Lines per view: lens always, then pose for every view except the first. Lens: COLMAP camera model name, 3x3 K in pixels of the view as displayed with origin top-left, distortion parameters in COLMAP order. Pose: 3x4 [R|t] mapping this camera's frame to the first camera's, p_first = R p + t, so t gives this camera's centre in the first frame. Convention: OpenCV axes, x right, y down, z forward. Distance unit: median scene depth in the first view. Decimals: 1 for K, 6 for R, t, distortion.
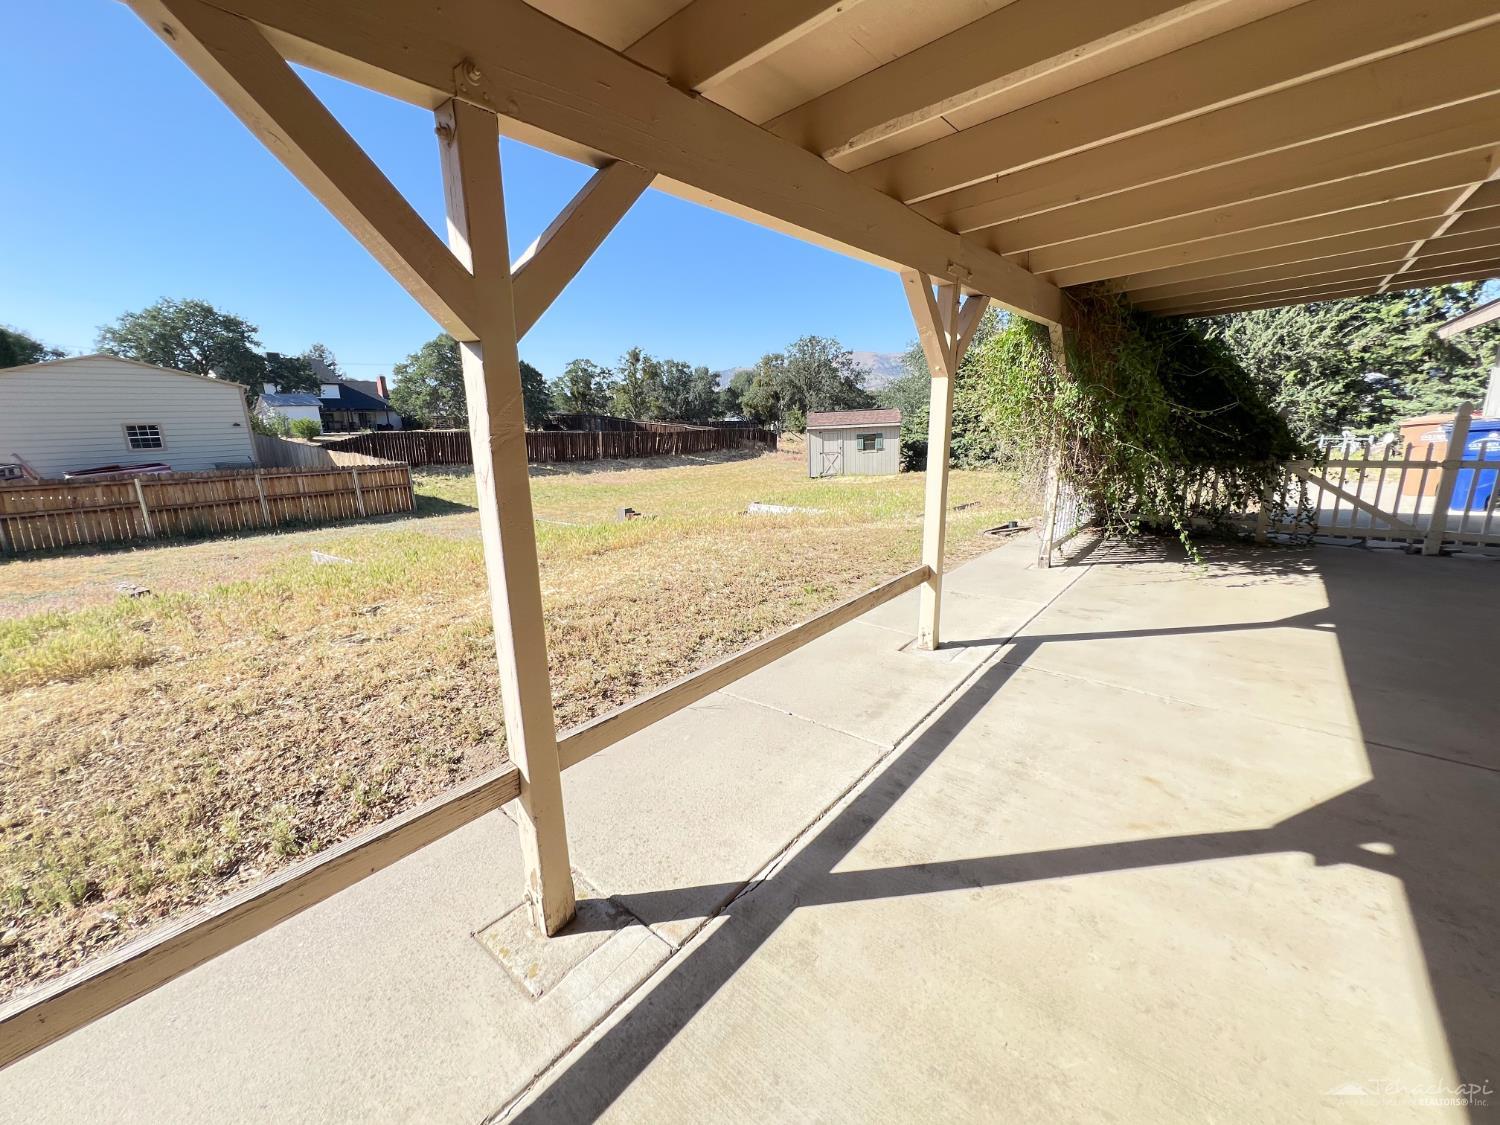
lens RADIAL K [[599.5, 0, 750.0], [0, 599.5, 562.5], [0, 0, 1]] dist [-0.007563, 0.000662]
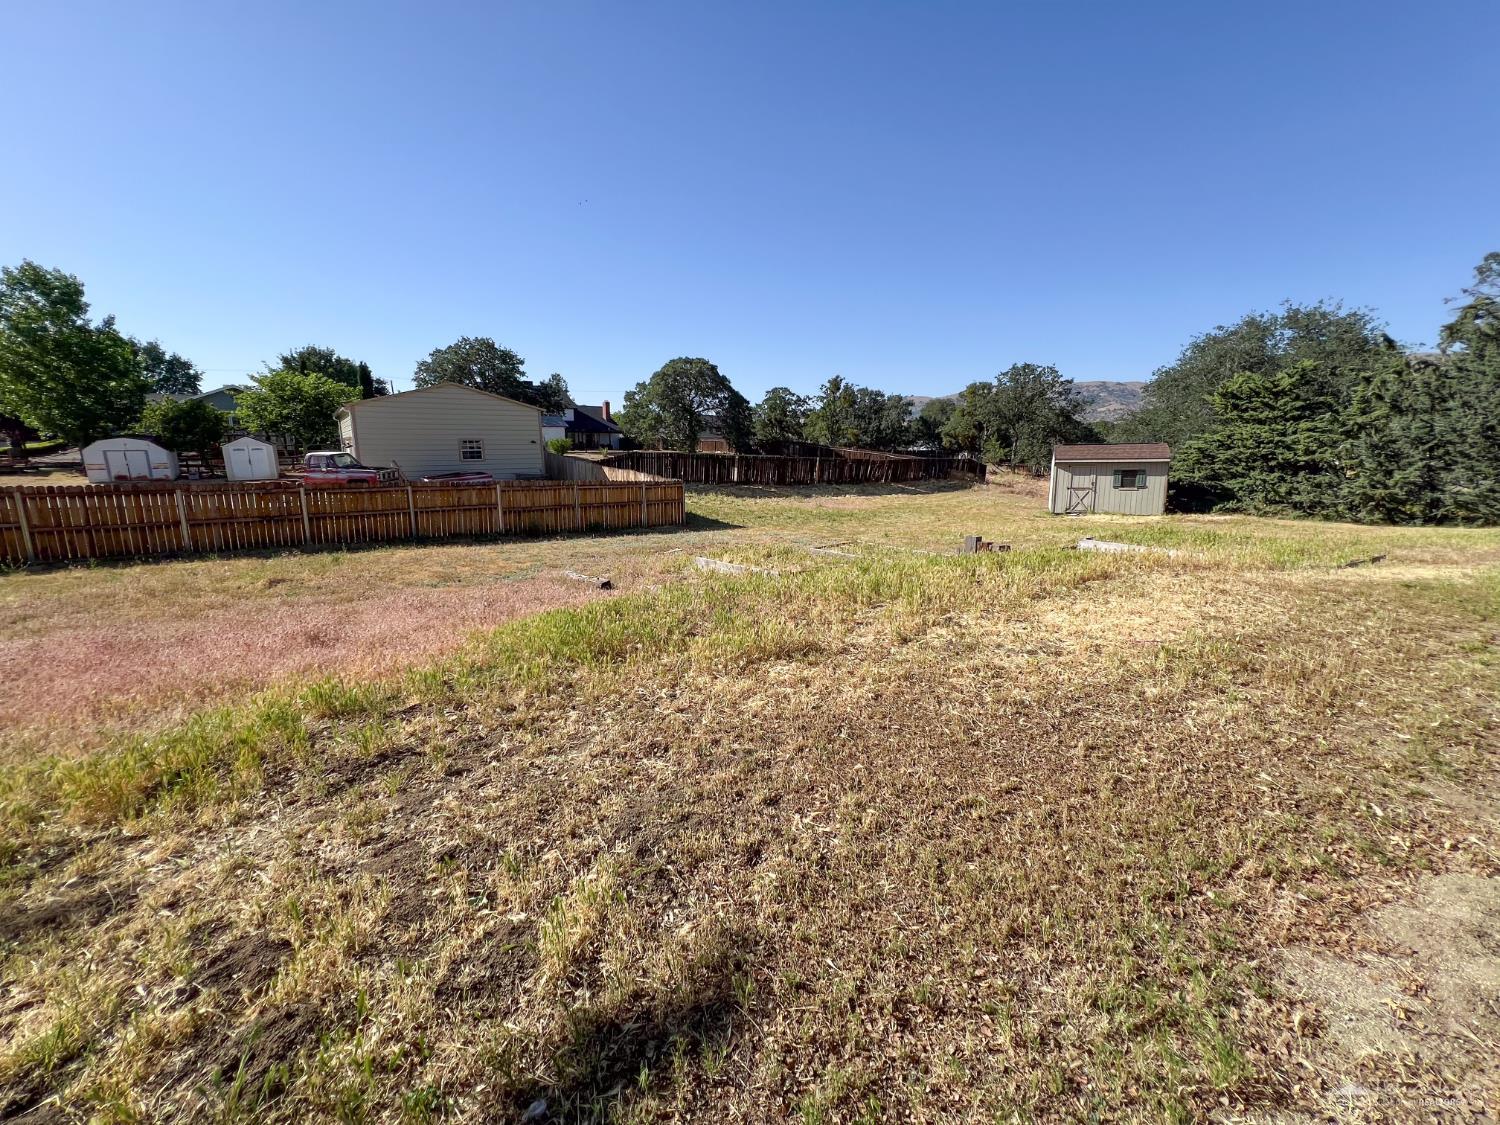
lens RADIAL K [[599.5, 0, 750.0], [0, 599.5, 562.5], [0, 0, 1]] dist [-0.007563, 0.000662]
pose [[0.963862, 0.076300, -0.255242, -0.066029], [-0.087268, 0.995674, -0.031907, 0.003334], [0.251704, 0.053028, 0.966351, -0.011226]]
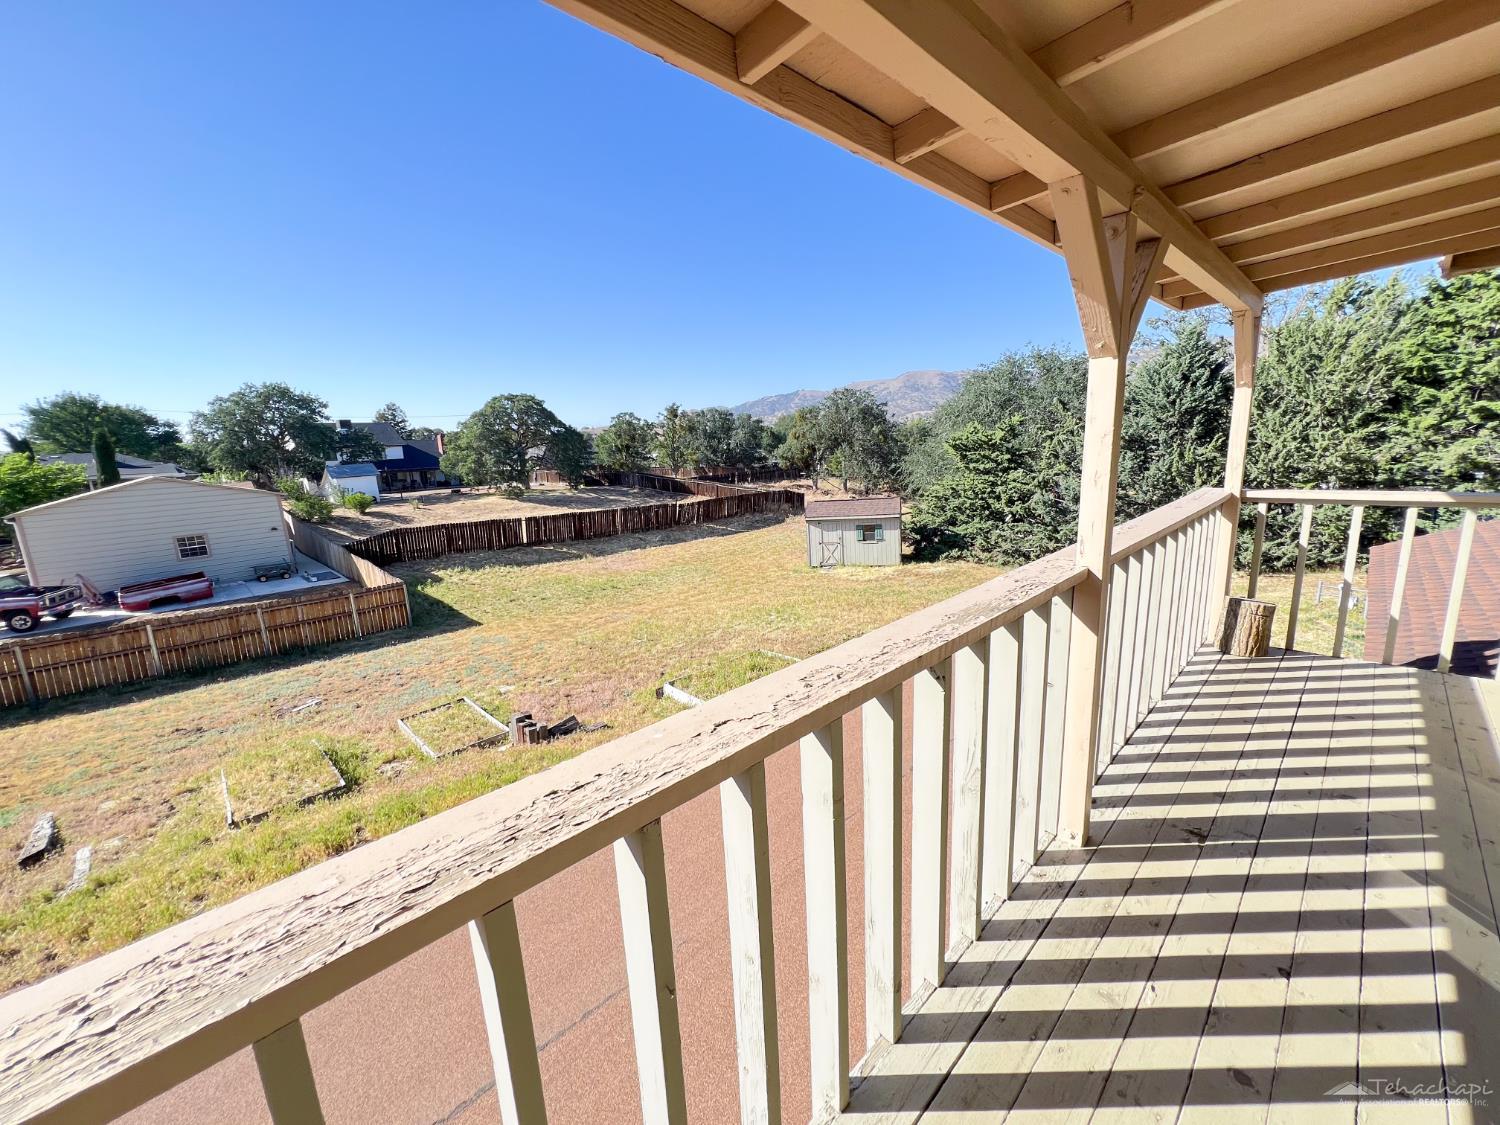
lens RADIAL K [[599.5, 0, 750.0], [0, 599.5, 562.5], [0, 0, 1]] dist [-0.007563, 0.000662]
pose [[0.994508, -0.001754, -0.104648, 0.061988], [-0.002099, 0.999324, -0.036698, -0.066638], [0.104642, 0.036716, 0.993832, 0.002544]]
